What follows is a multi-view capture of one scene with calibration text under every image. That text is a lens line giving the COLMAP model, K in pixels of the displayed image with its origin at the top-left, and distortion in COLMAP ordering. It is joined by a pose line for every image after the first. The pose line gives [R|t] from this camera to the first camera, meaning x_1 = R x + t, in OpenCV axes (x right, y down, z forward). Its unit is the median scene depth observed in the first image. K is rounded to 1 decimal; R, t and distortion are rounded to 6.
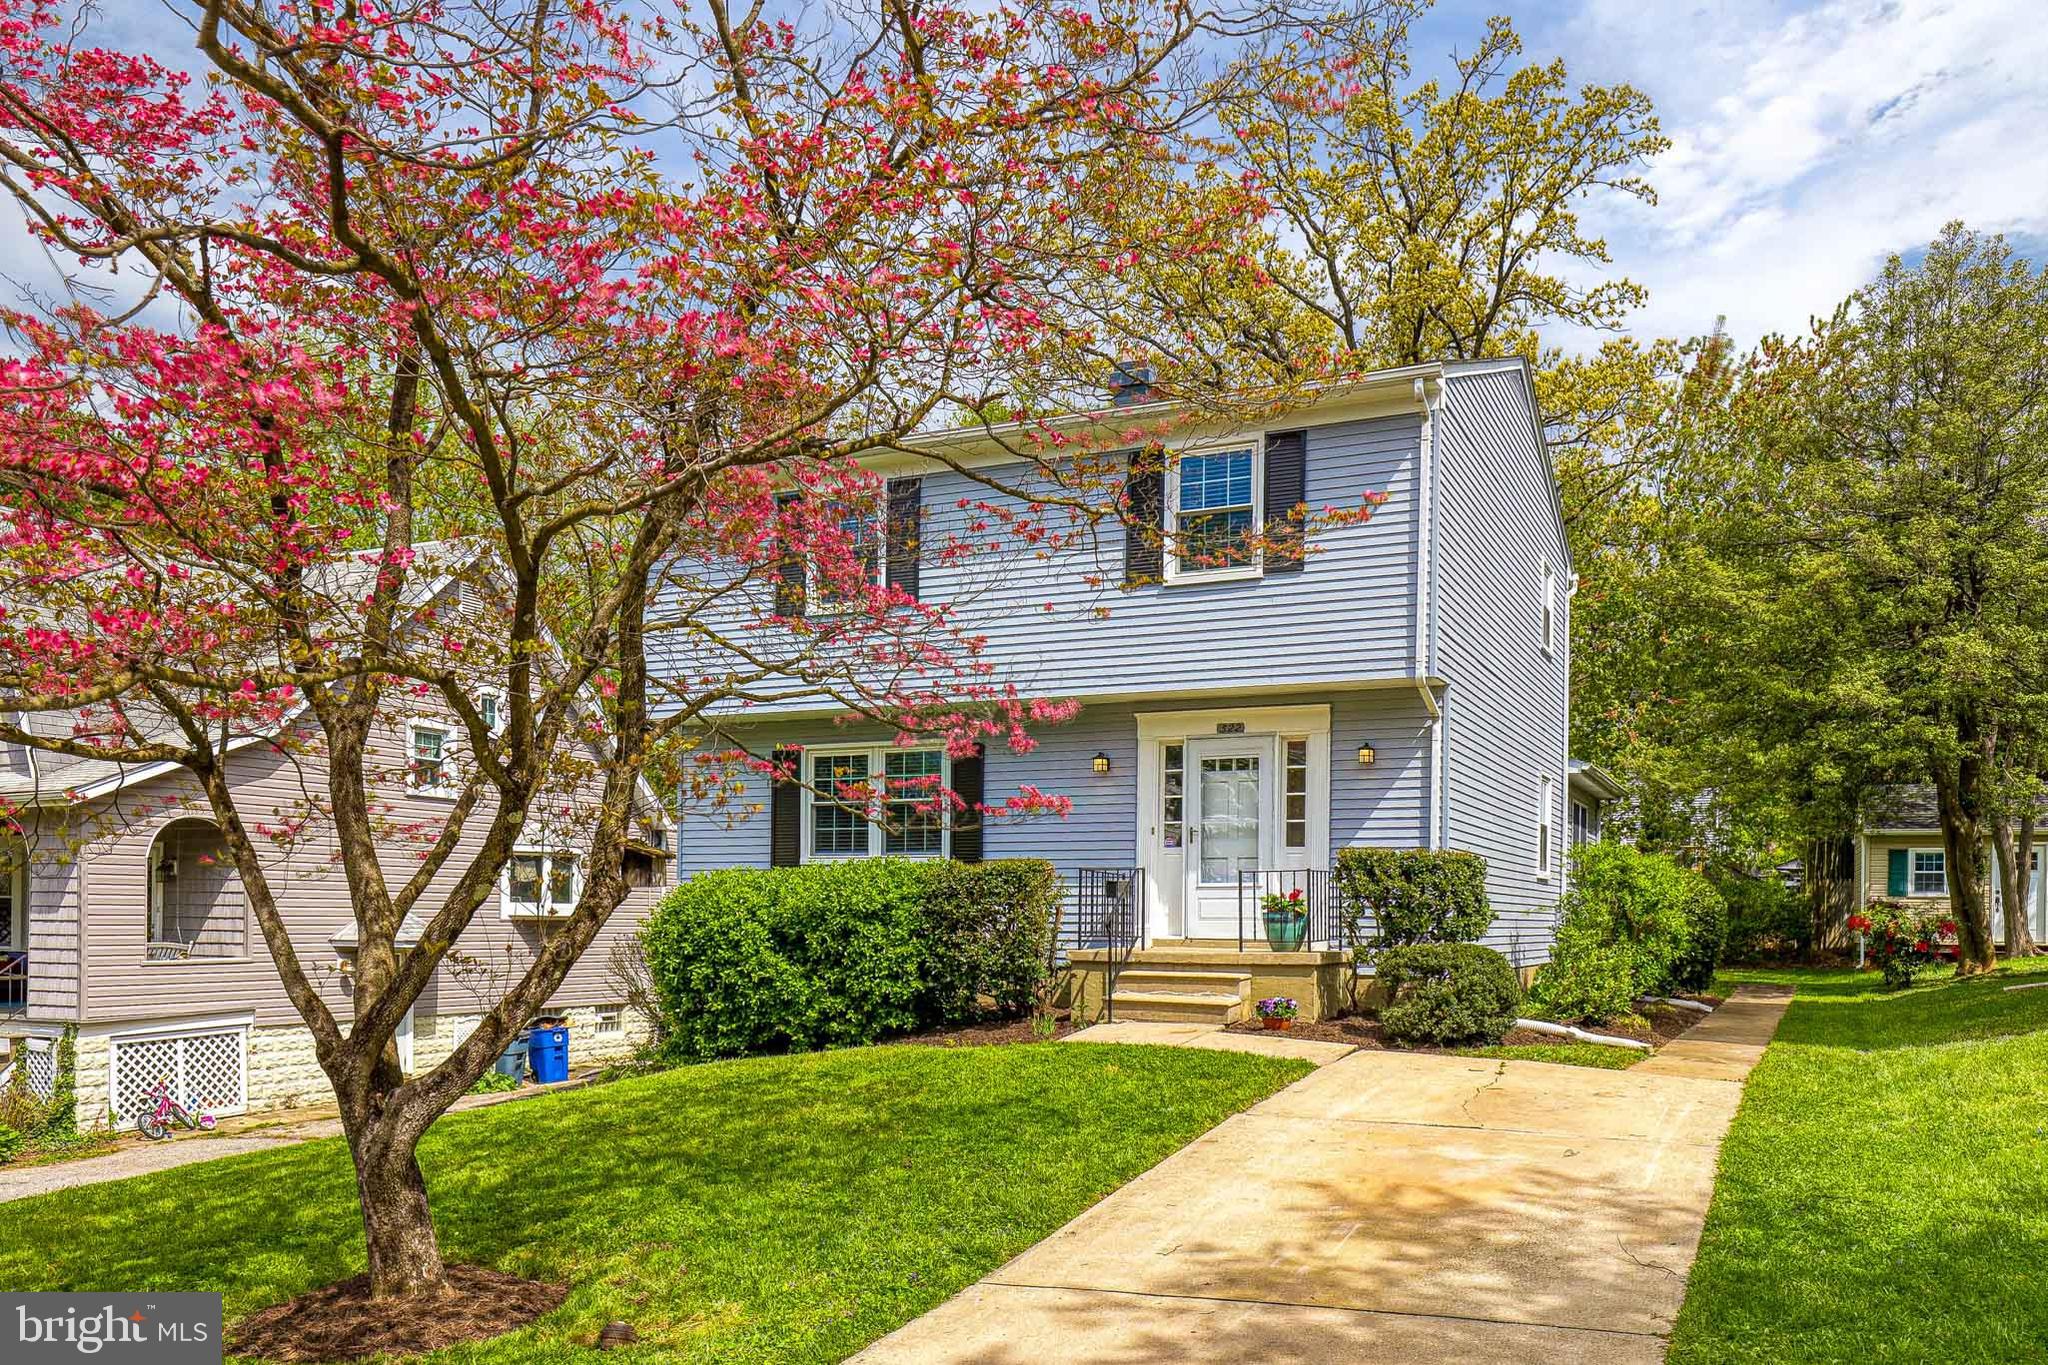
lens RADIAL K [[1737.6, 0, 1024.0], [0, 1737.6, 682.5], [0, 0, 1]] dist [0.000780, 0.005930]
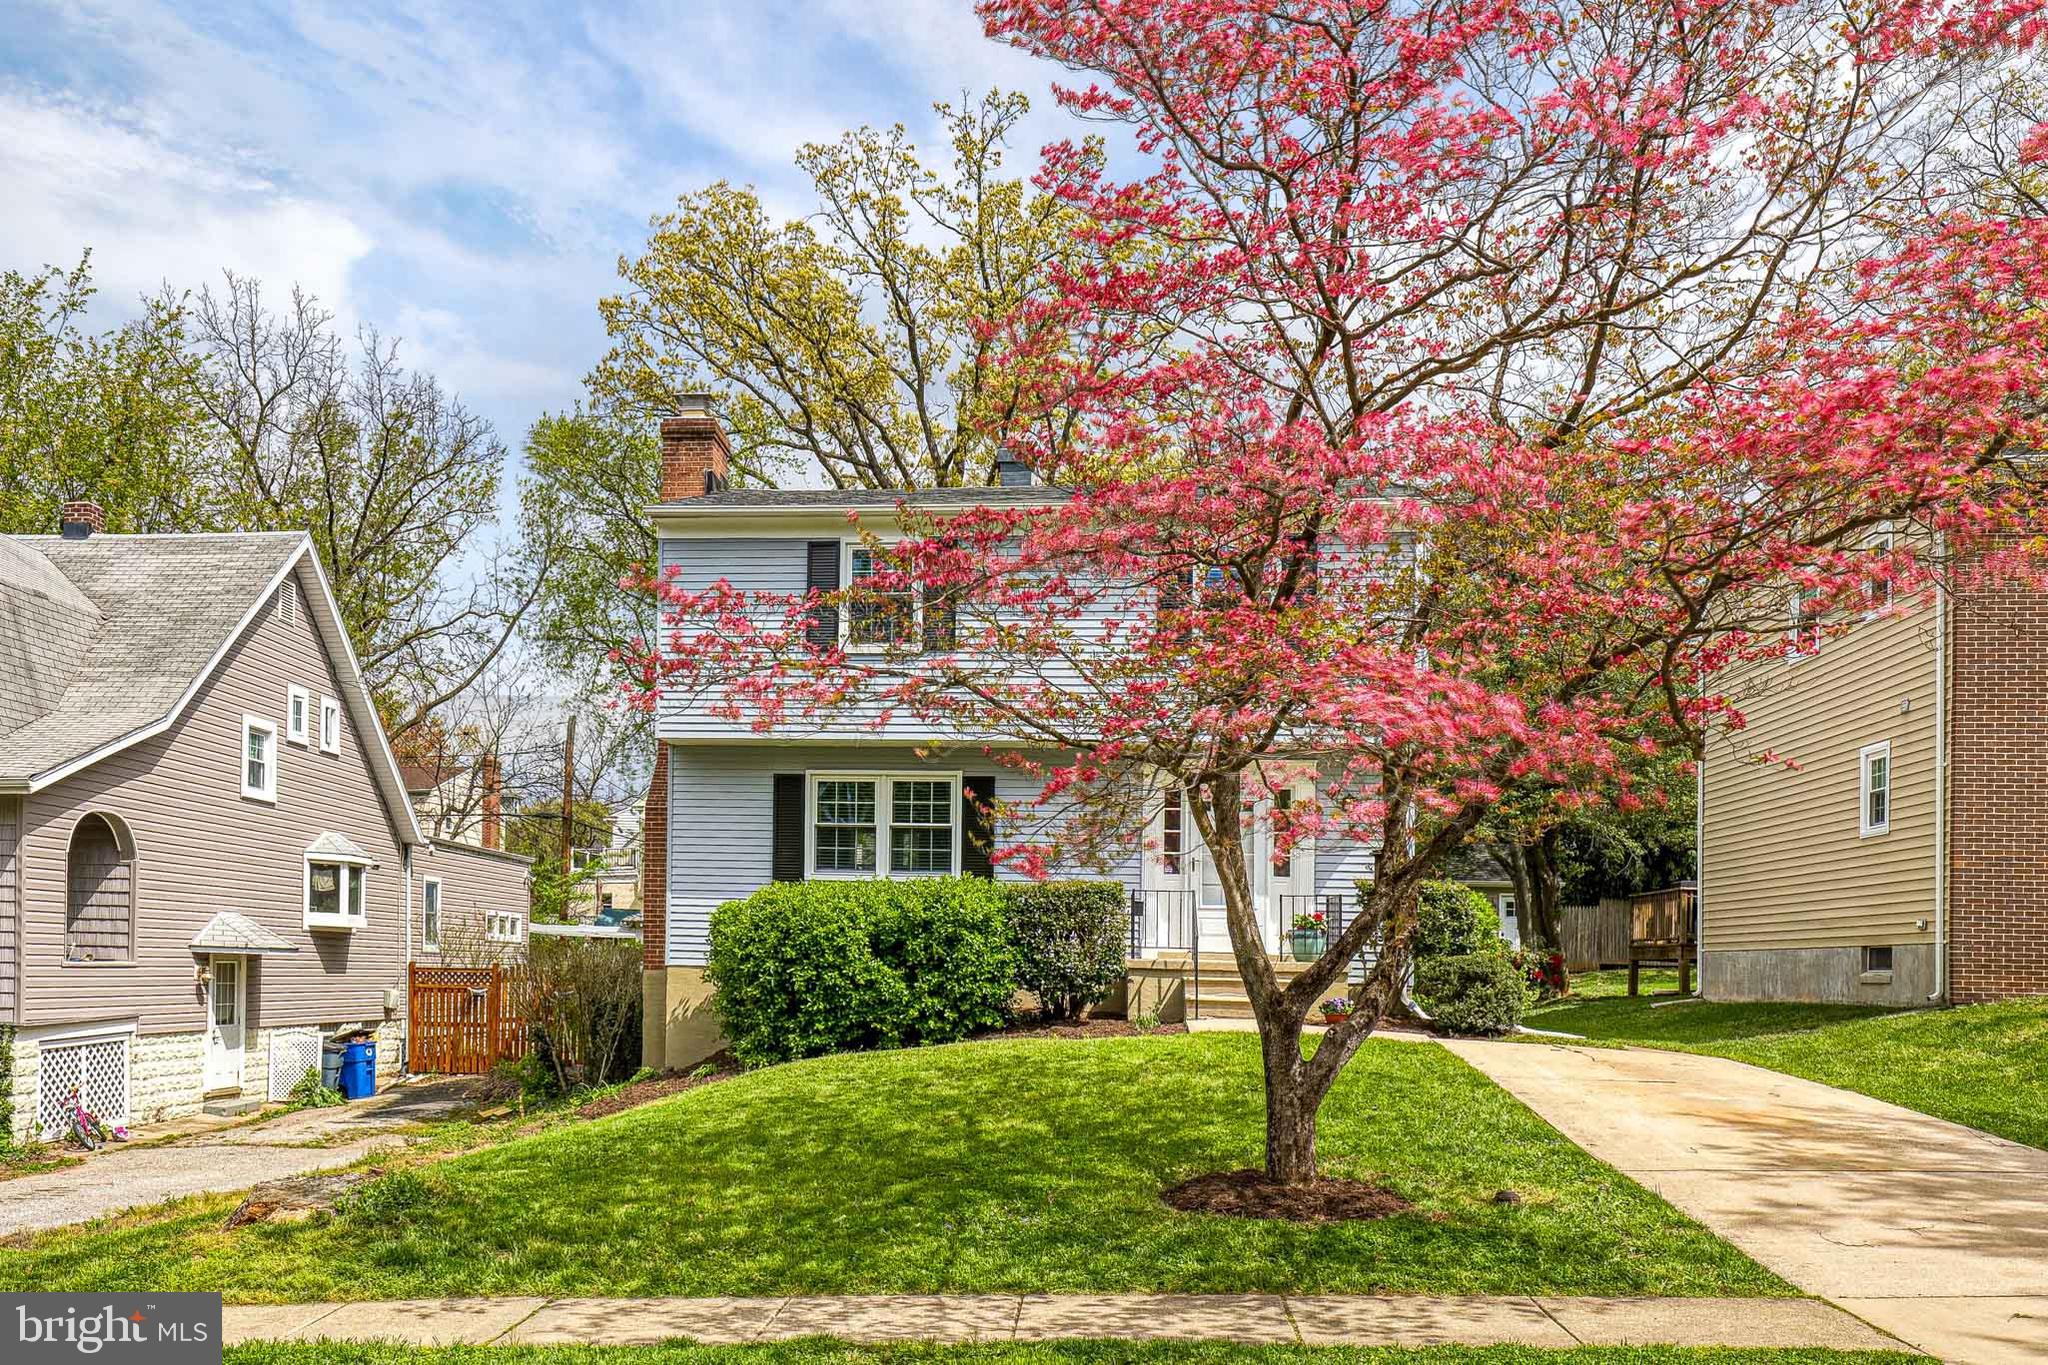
lens RADIAL K [[1737.6, 0, 1024.0], [0, 1737.6, 682.5], [0, 0, 1]] dist [0.000780, 0.005930]
pose [[0.942854, 0.067947, 0.326204, -0.423212], [-0.060666, 0.997630, -0.032452, 0.010830], [-0.327636, 0.010808, 0.944742, -0.077334]]
